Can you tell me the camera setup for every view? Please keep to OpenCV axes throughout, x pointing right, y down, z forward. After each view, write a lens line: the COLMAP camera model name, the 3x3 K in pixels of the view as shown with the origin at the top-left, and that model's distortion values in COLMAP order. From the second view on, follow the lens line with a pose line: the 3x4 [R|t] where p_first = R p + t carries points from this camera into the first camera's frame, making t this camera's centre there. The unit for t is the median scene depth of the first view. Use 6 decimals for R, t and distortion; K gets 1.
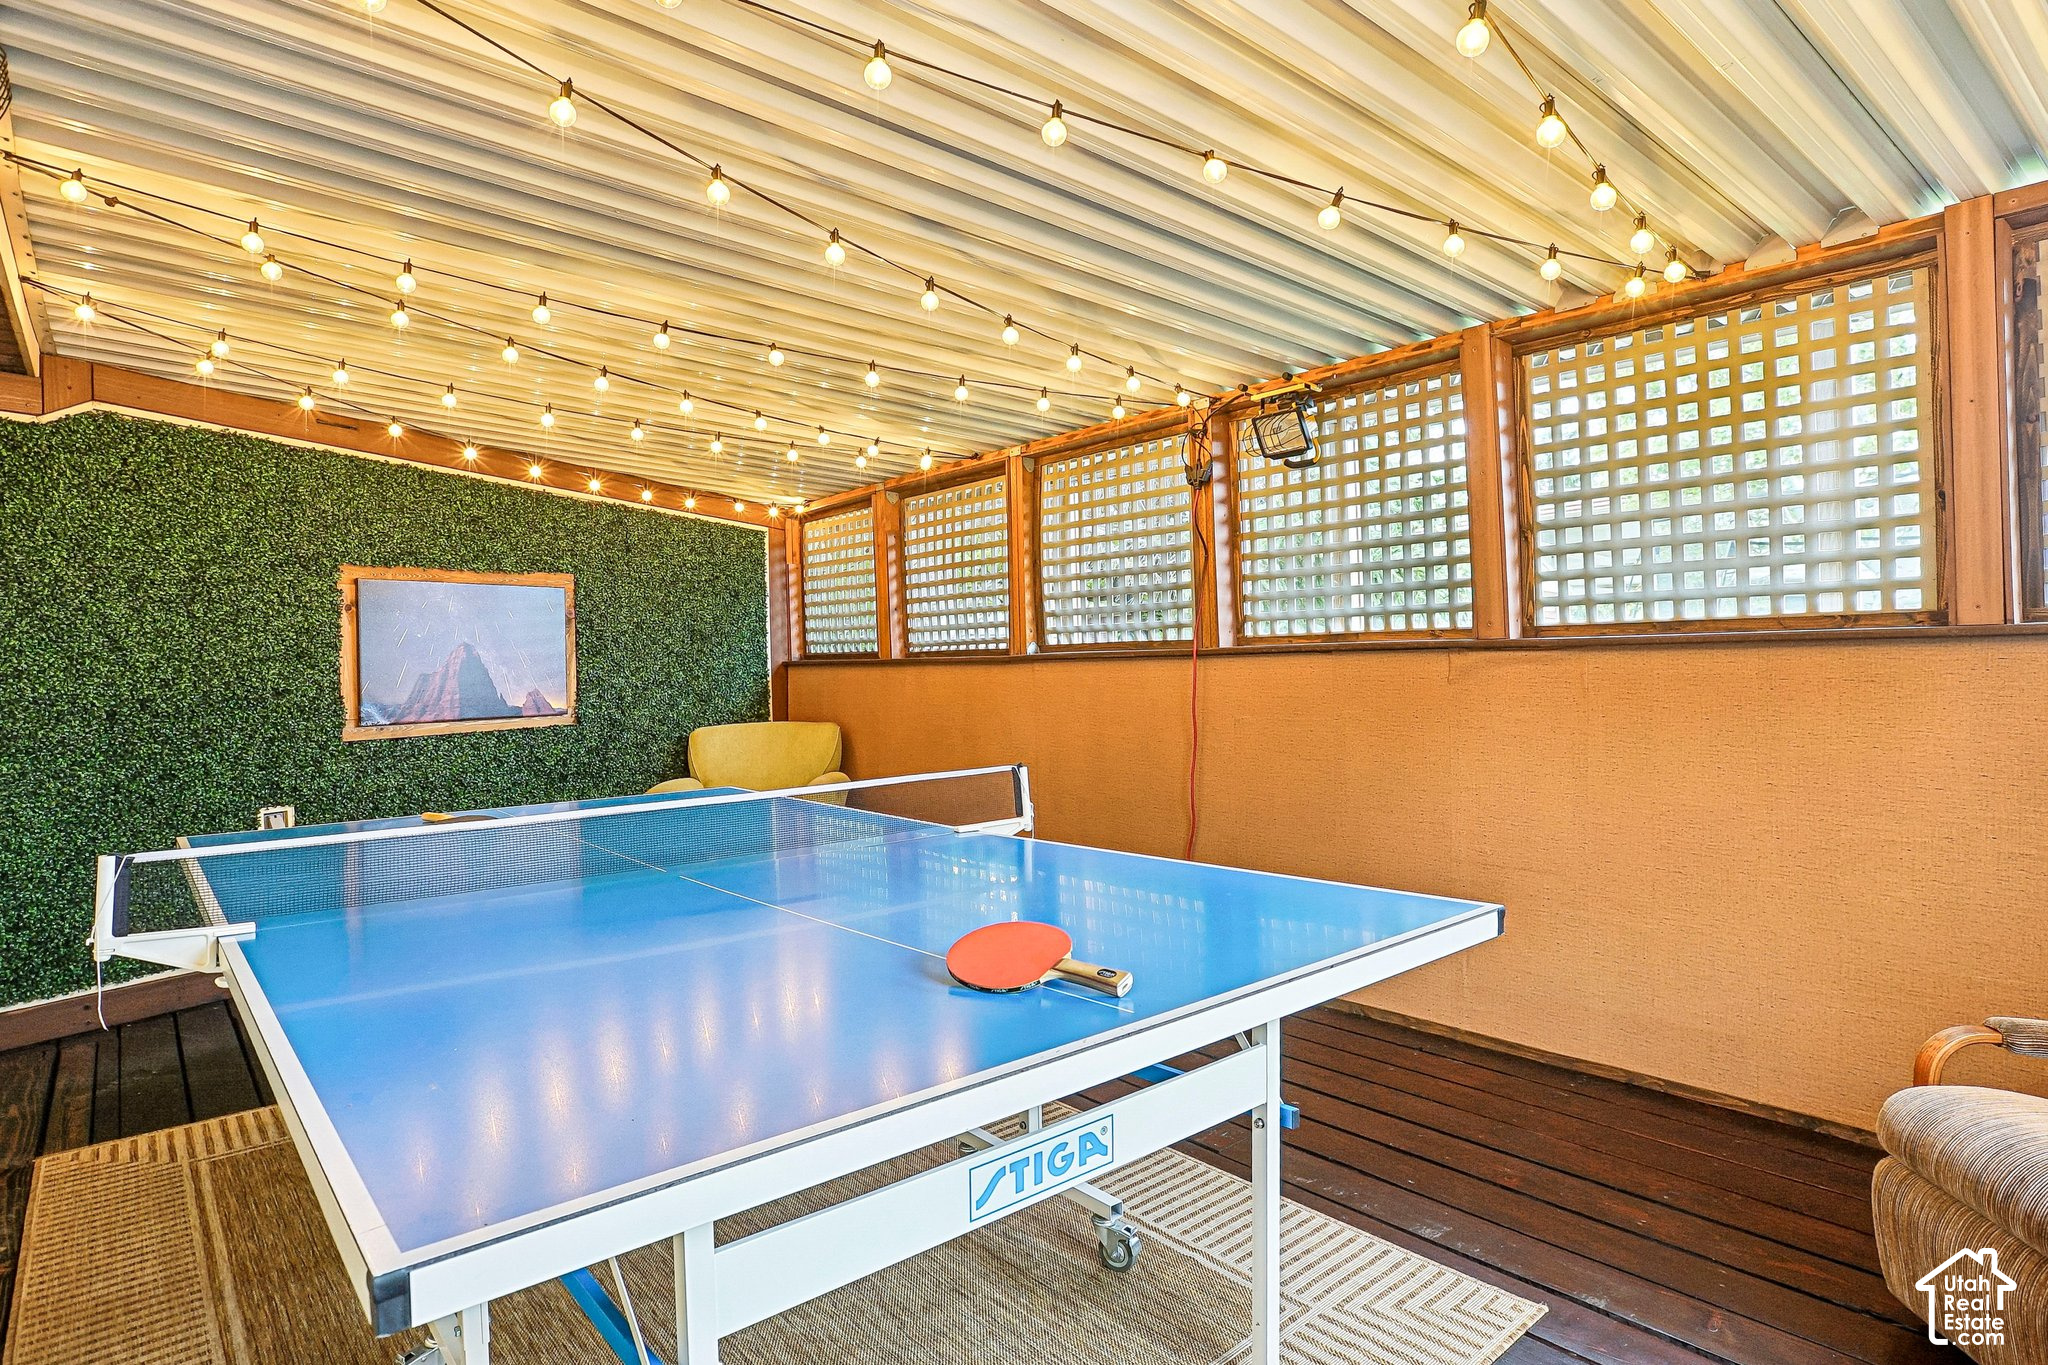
lens RADIAL K [[1064.6, 0, 1079.1], [0, 1064.6, 647.5], [0, 0, 1]] dist [-0.026455, 0.000800]
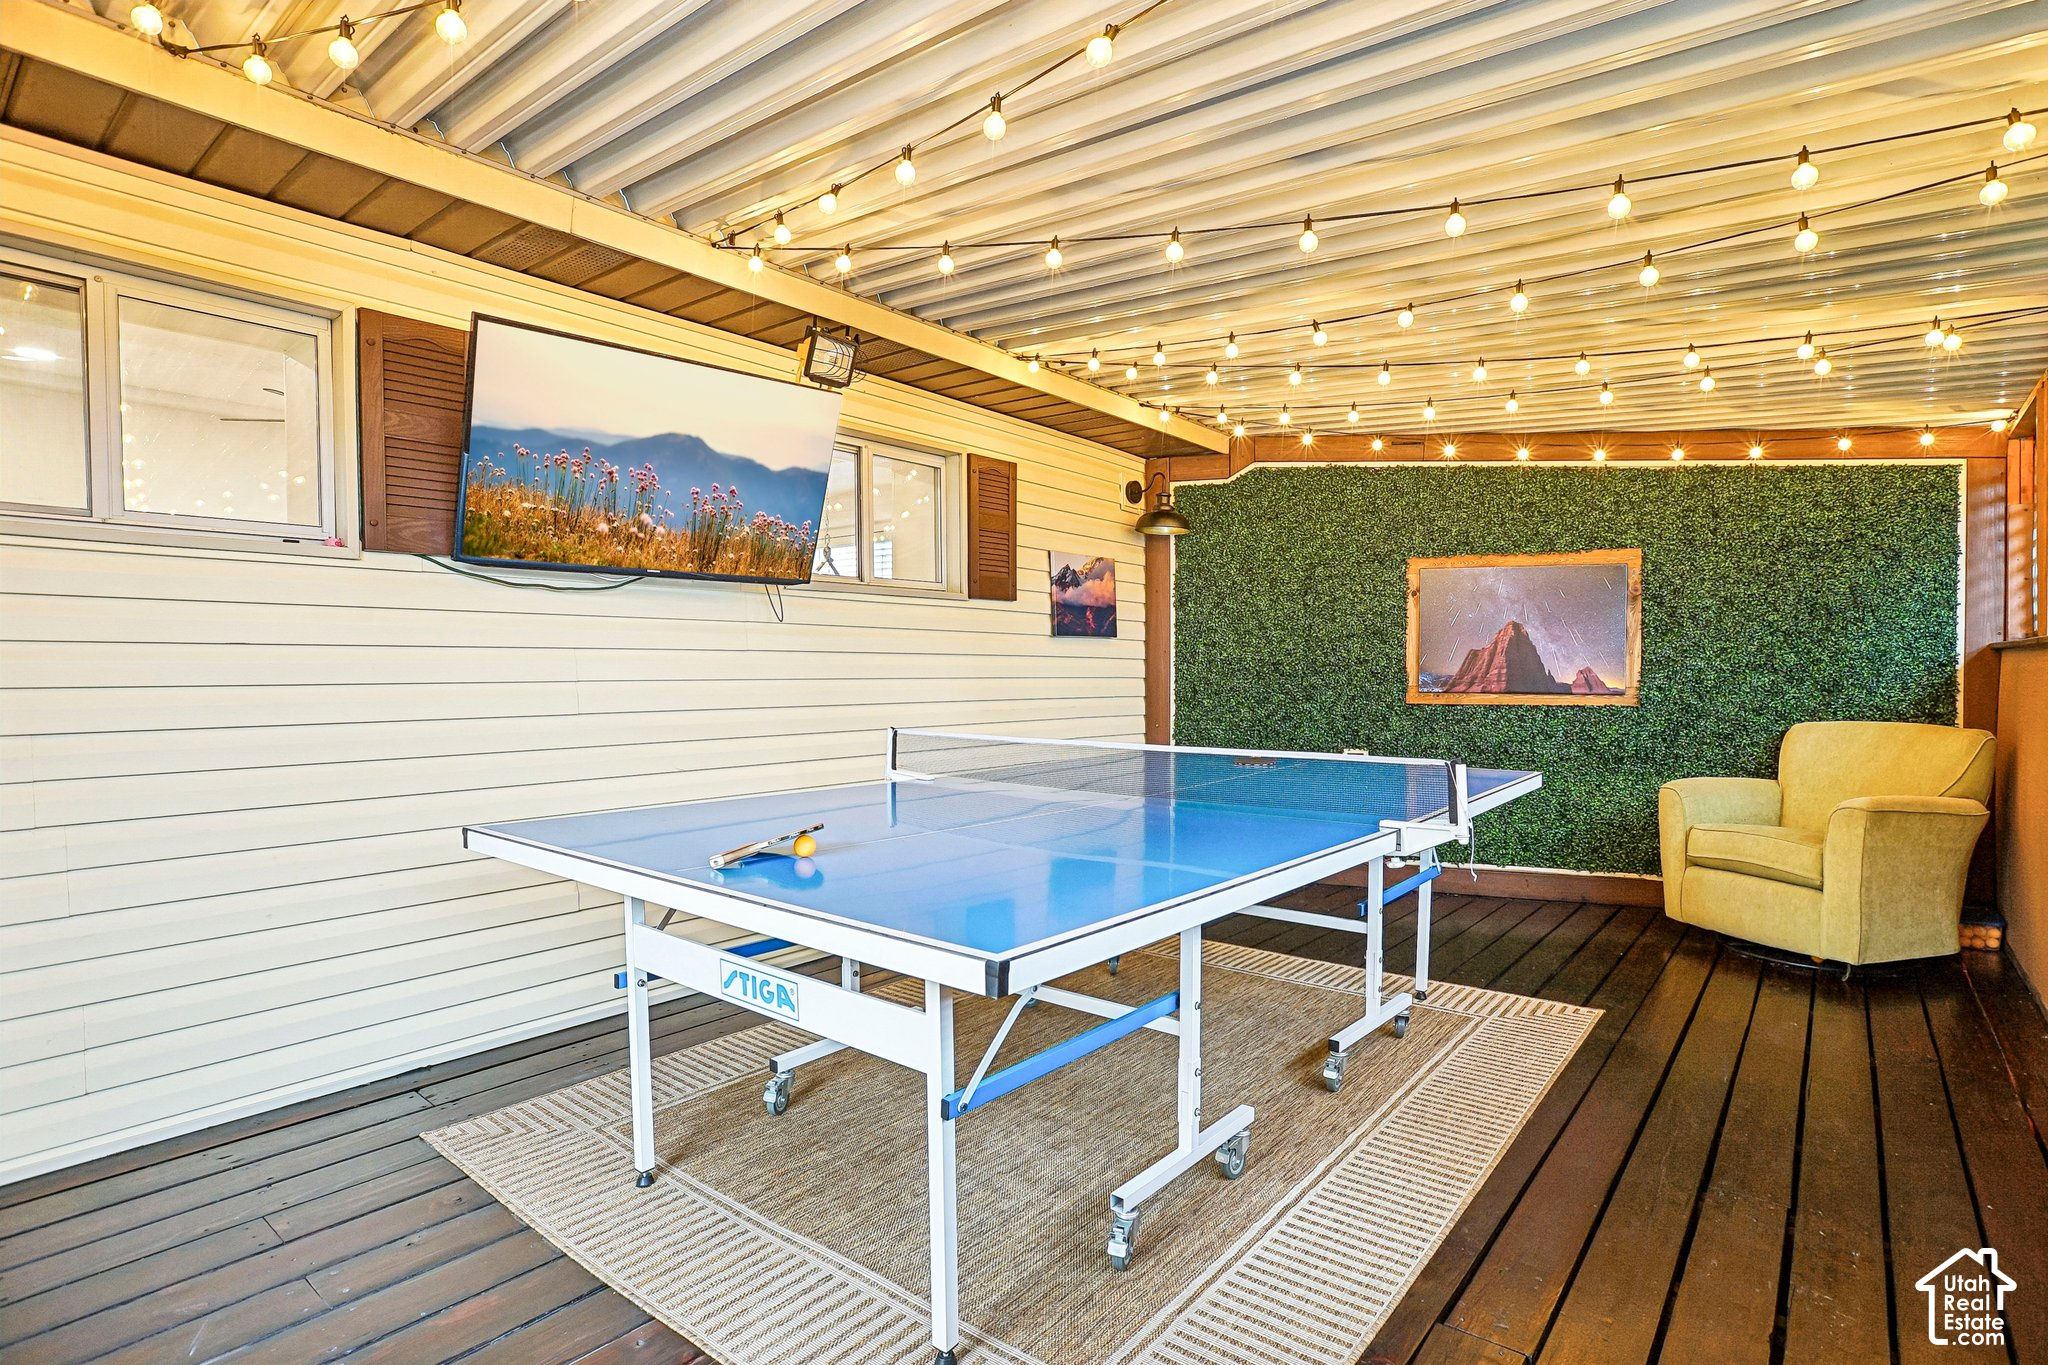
lens RADIAL K [[1064.6, 0, 1030.5], [0, 1064.6, 682.9], [0, 0, 1]] dist [-0.026455, 0.000800]
pose [[0.179598, 0.043108, -0.982795, 0.414220], [0.003197, 0.999009, 0.044403, 0.008883], [0.983735, -0.011117, 0.179282, 0.332480]]
